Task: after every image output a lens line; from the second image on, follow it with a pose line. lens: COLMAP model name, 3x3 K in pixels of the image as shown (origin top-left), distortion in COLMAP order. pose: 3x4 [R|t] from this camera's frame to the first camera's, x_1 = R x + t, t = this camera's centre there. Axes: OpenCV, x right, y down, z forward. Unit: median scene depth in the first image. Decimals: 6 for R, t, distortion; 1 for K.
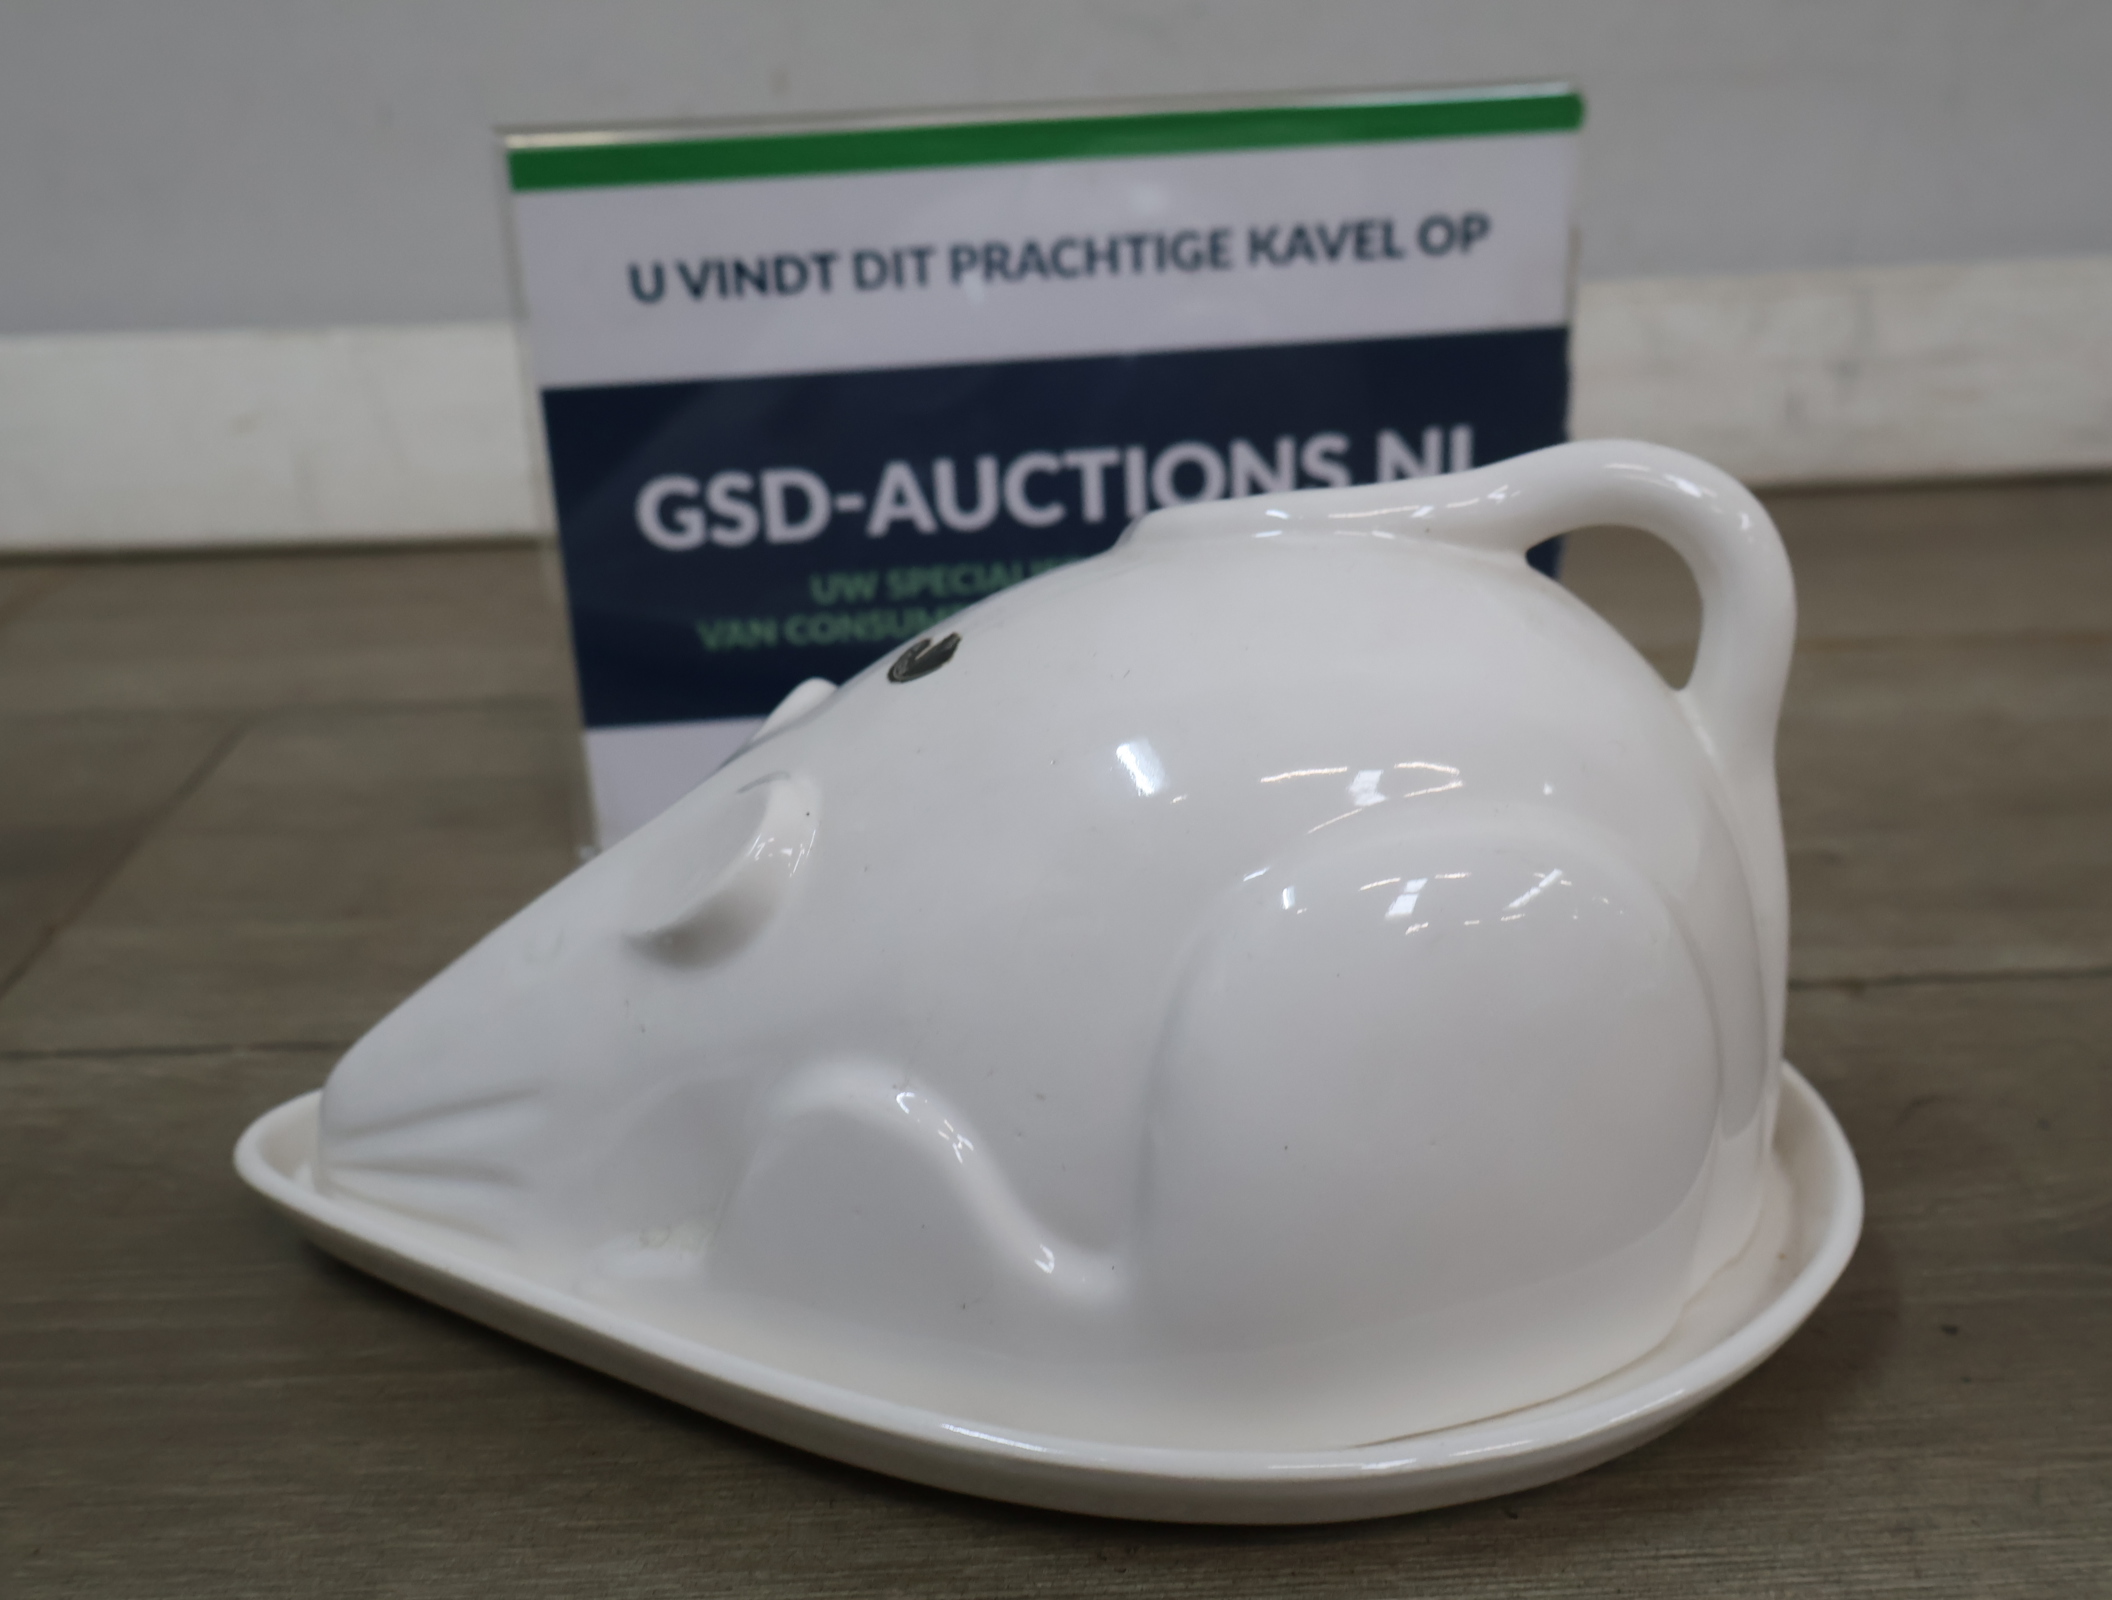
lens RADIAL K [[2295.7, 0, 1051.7], [0, 2295.7, 793.6], [0, 0, 1]] dist [0.014198, 0.000000]
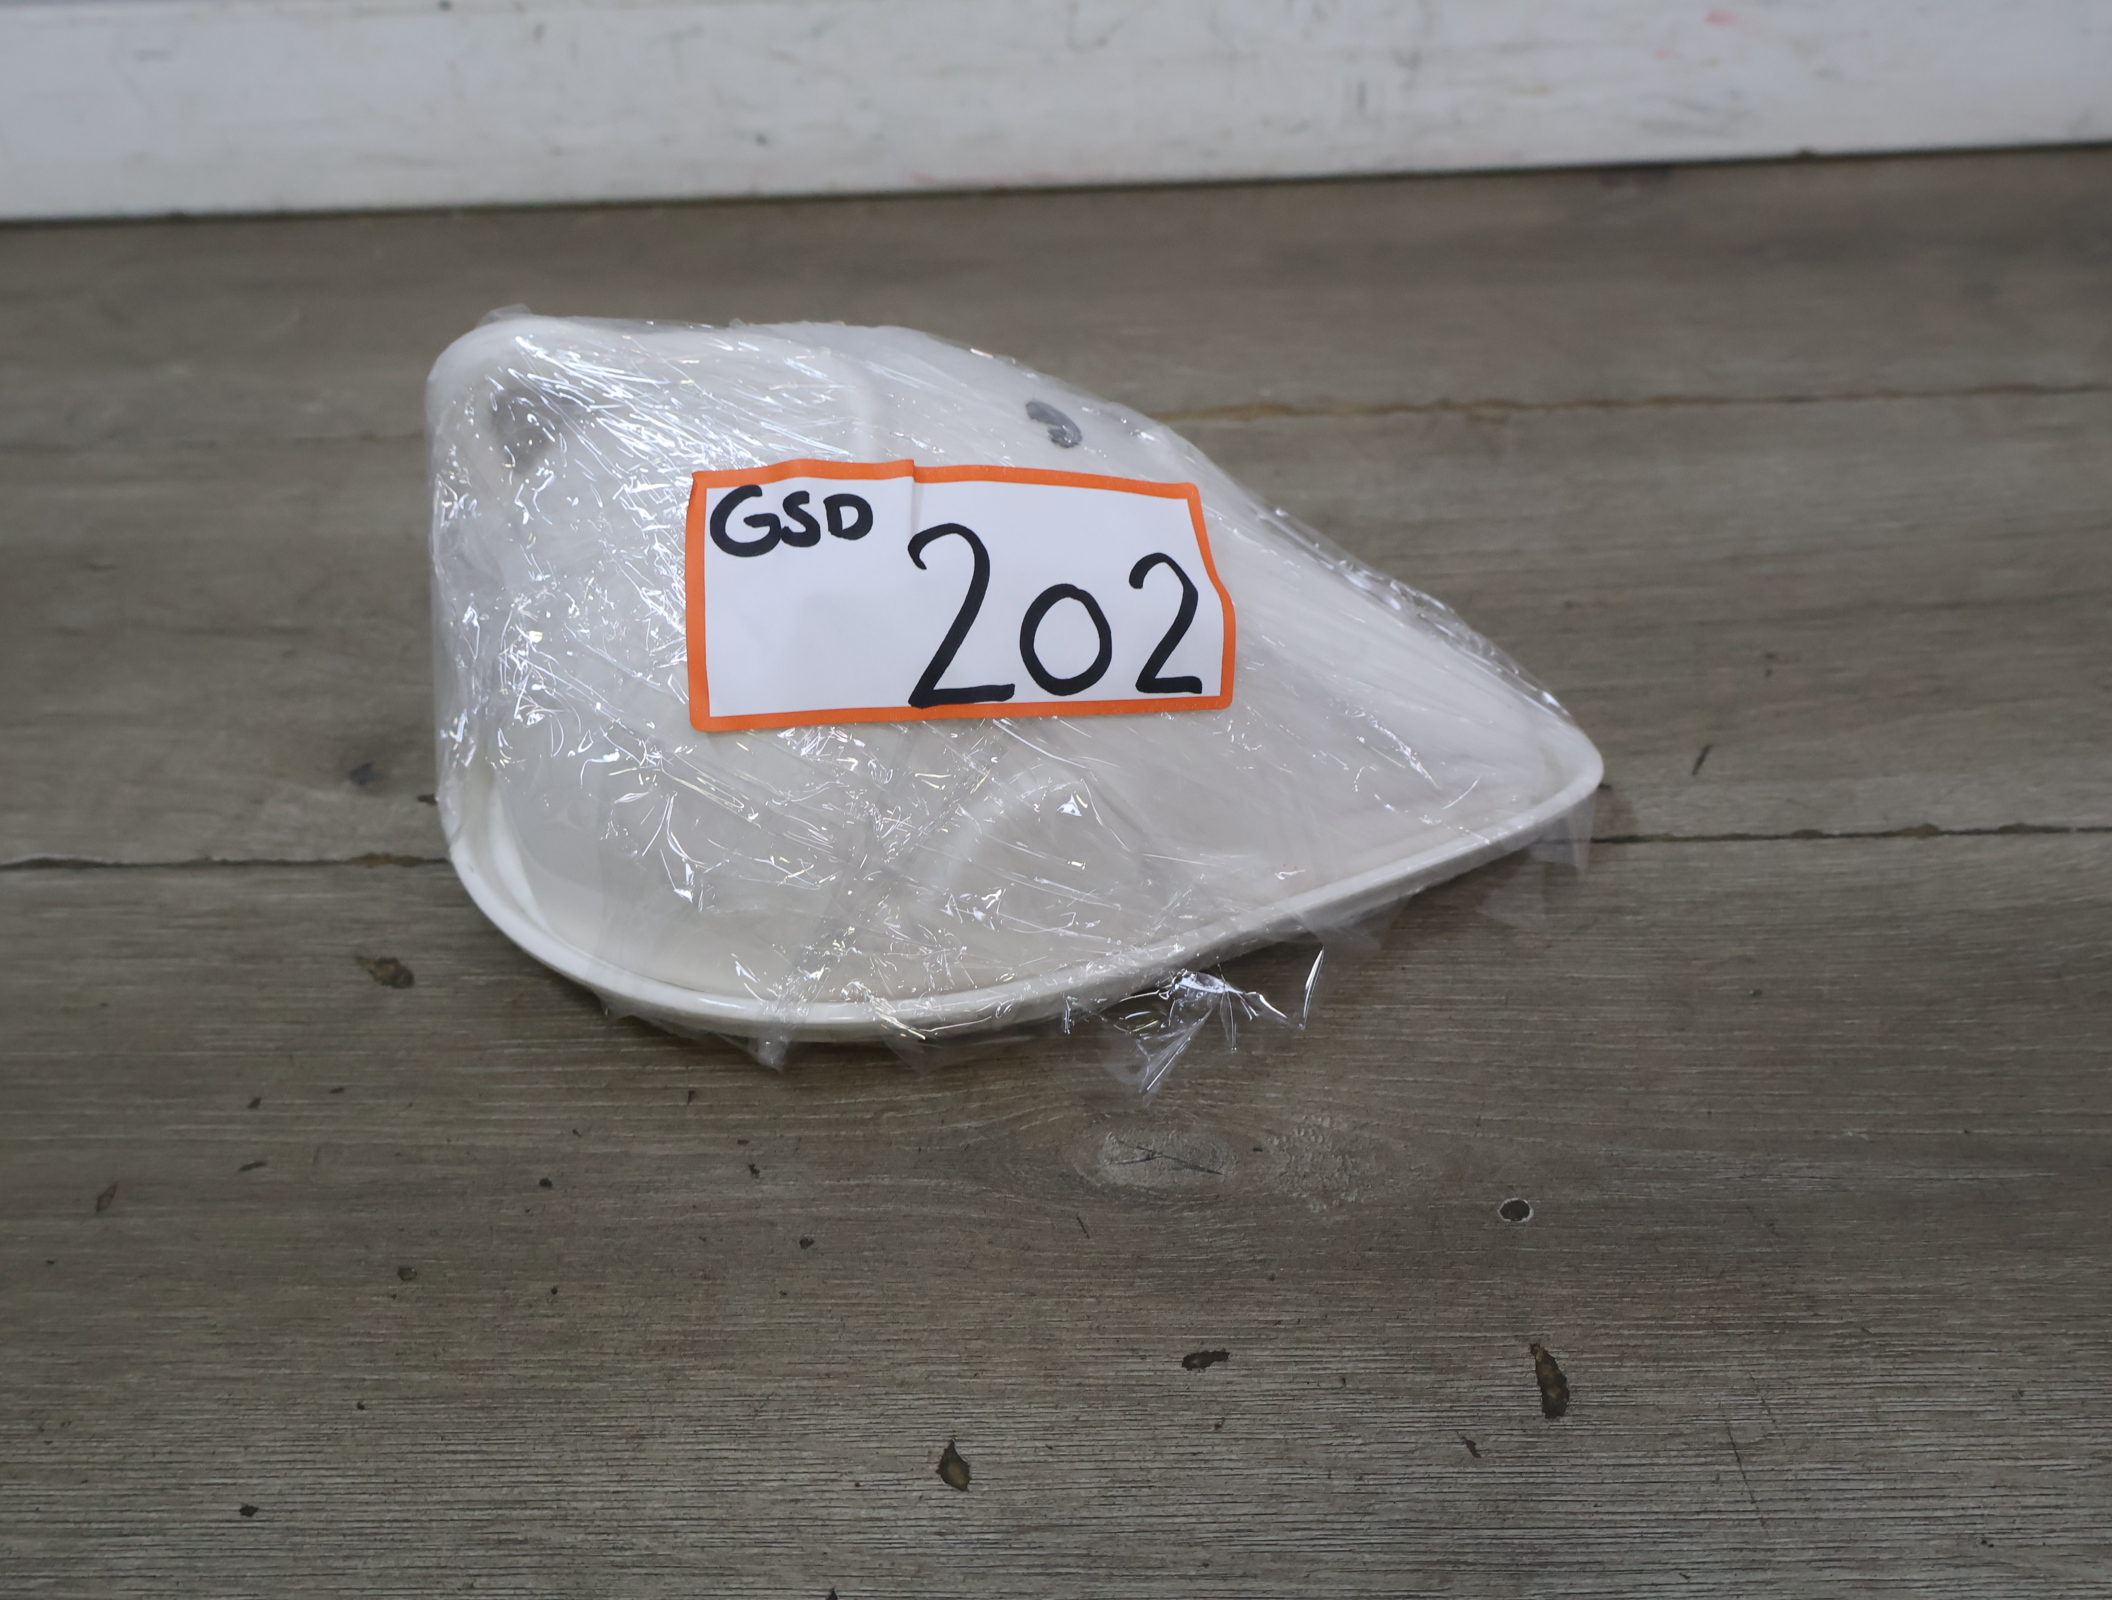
lens RADIAL K [[2295.7, 0, 1021.1], [0, 2295.7, 817.8], [0, 0, 1]] dist [0.014198, 0.000000]
pose [[0.997477, 0.026414, -0.065886, 0.618017], [-0.007366, 0.961695, 0.274023, -0.345858], [0.070601, -0.272846, 0.959464, -0.118835]]
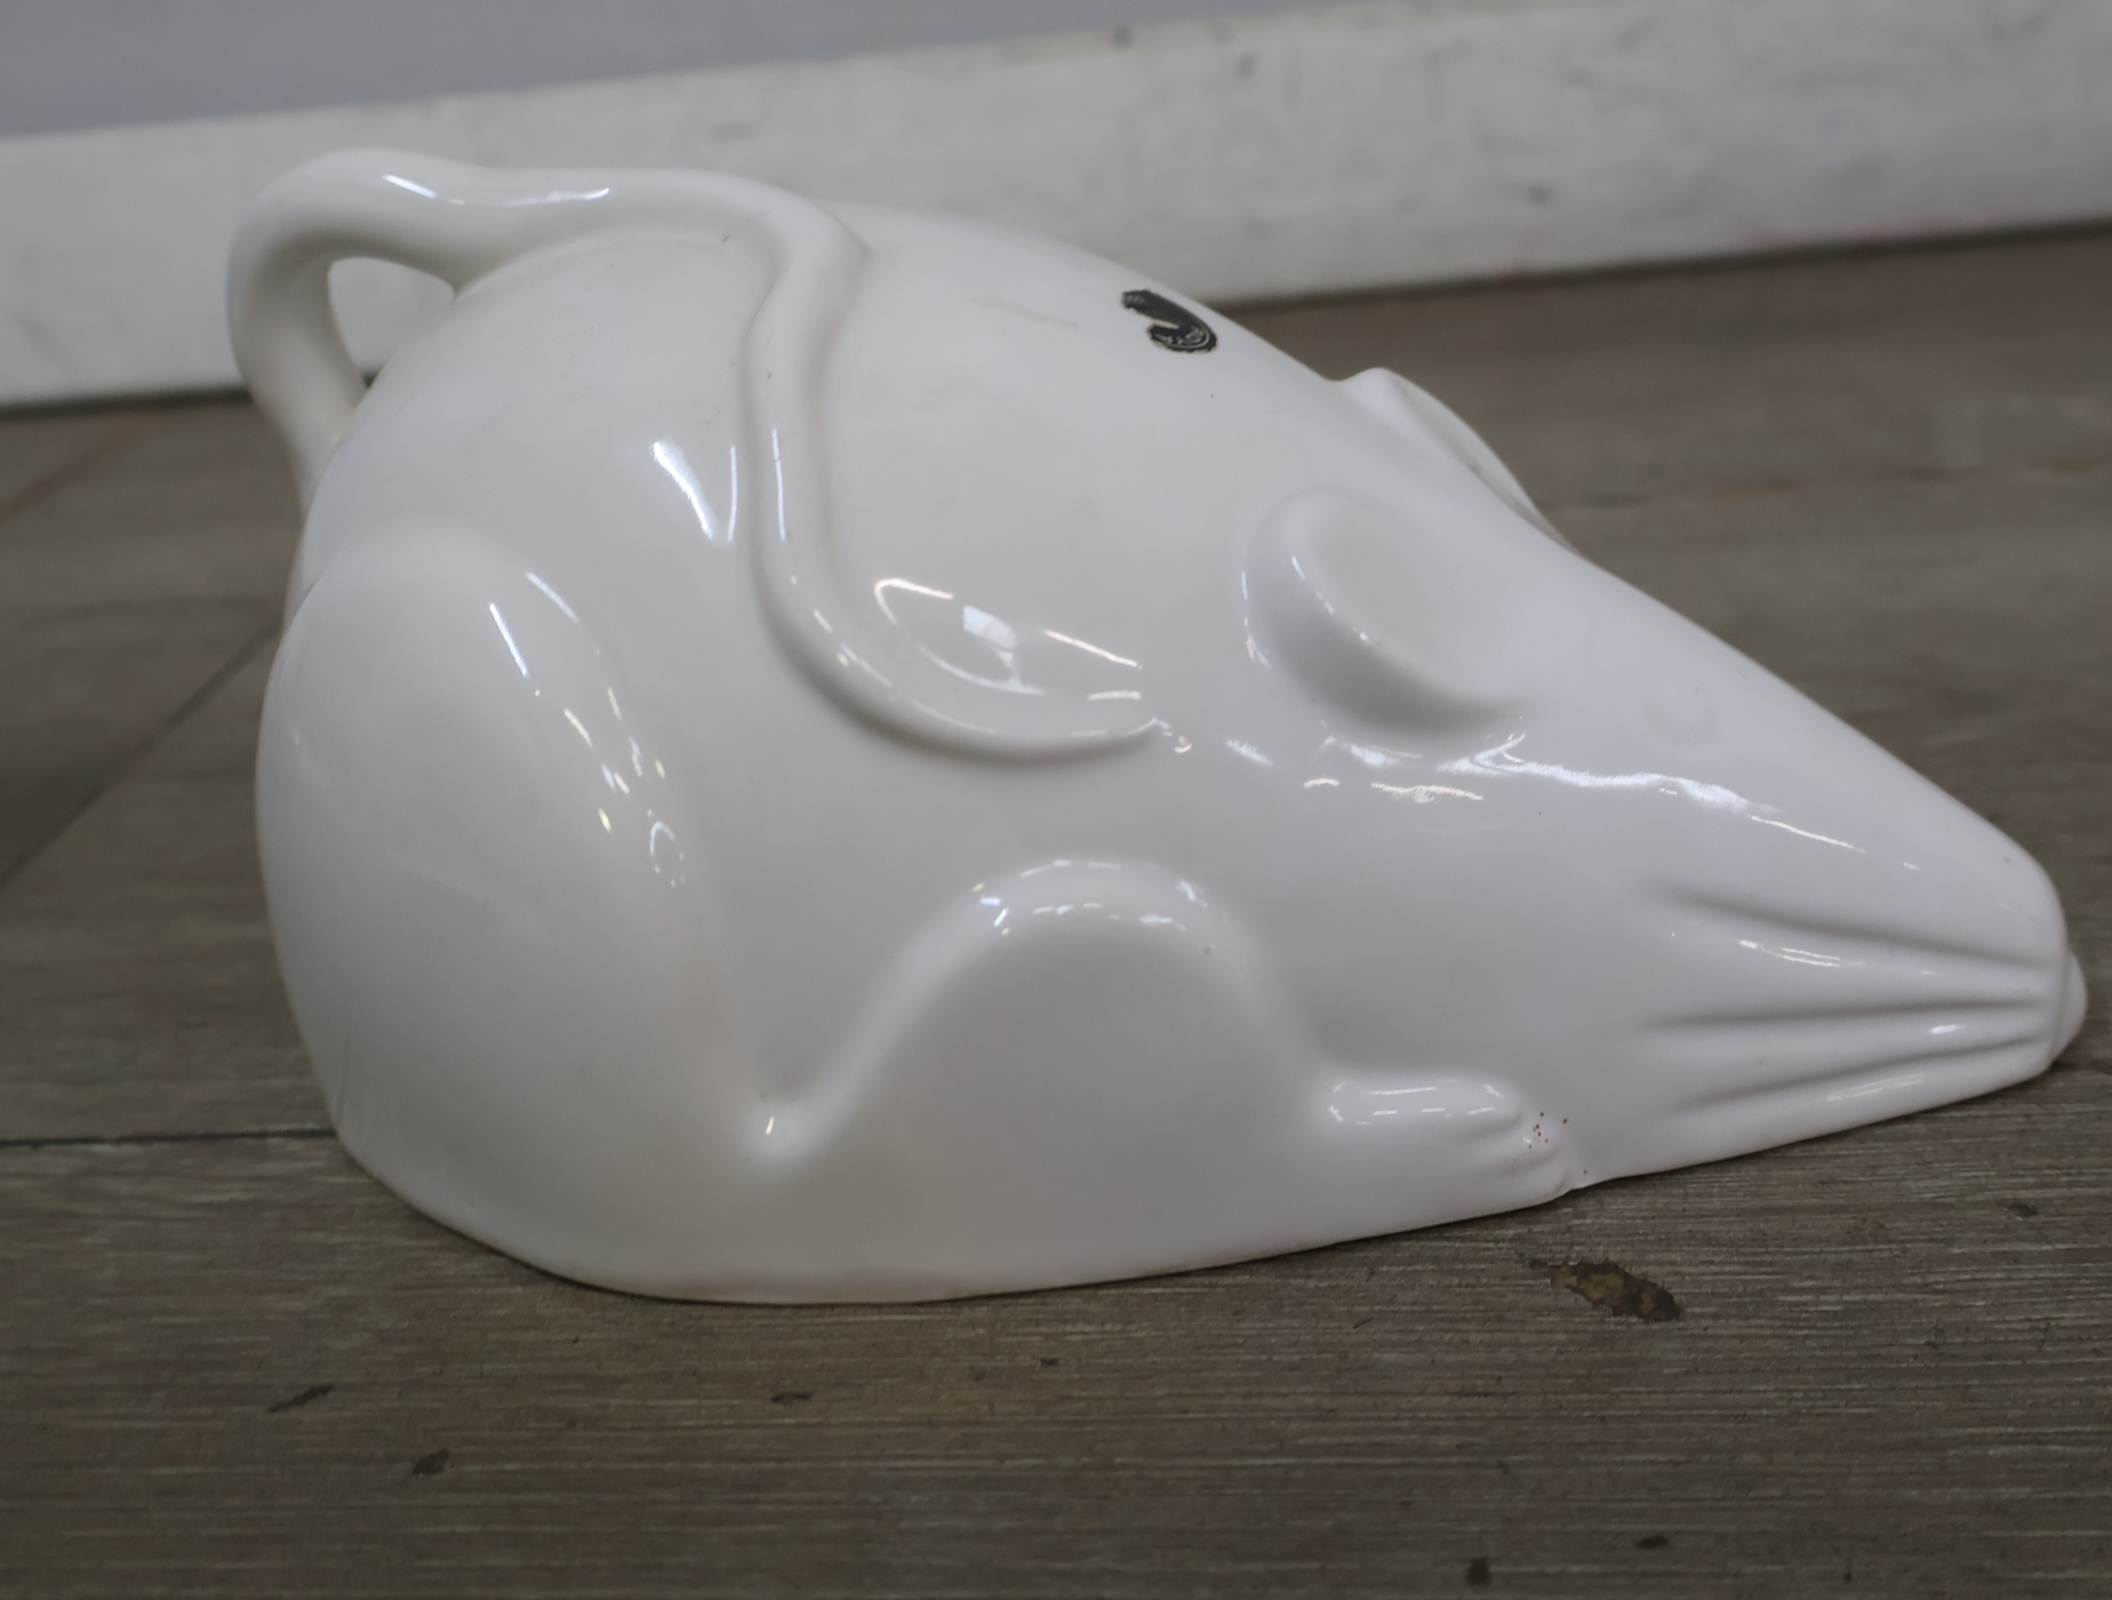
lens RADIAL K [[2295.7, 0, 1057.0], [0, 2295.7, 804.1], [0, 0, 1]] dist [0.014198, 0.000000]
pose [[0.988421, -0.017077, -0.150772, 0.036045], [0.030696, 0.995606, 0.088466, -0.054185], [0.148599, -0.092069, 0.984602, 0.540209]]
